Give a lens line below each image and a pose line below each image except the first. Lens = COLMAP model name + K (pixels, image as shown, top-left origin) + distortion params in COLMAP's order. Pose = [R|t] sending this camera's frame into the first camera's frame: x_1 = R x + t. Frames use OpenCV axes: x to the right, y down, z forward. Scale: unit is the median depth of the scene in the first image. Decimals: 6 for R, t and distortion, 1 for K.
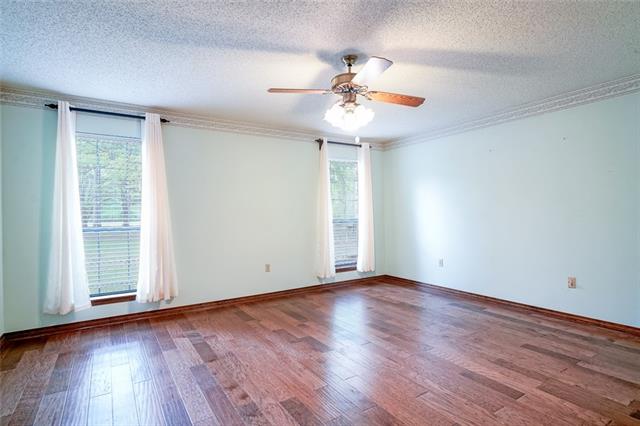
lens RADIAL K [[328.5, 0, 295.2], [0, 328.5, 213.4], [0, 0, 1]] dist [0.001303, 0.003393]
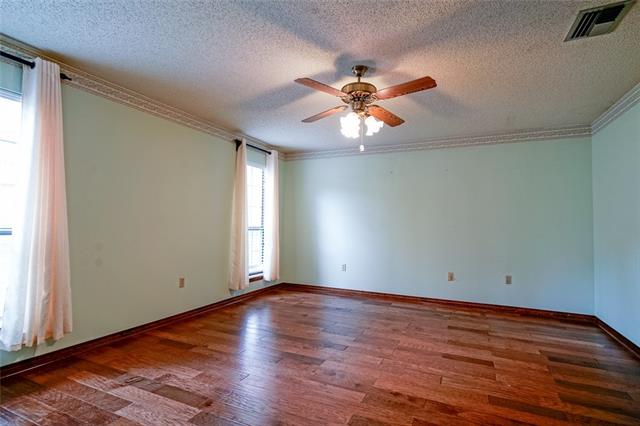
lens RADIAL K [[328.5, 0, 318.3], [0, 328.5, 212.3], [0, 0, 1]] dist [0.001303, 0.003393]
pose [[0.841795, 0.045789, 0.537852, -0.322838], [-0.027520, 0.998740, -0.041954, 0.017232], [-0.539096, 0.020515, 0.841995, 0.140733]]
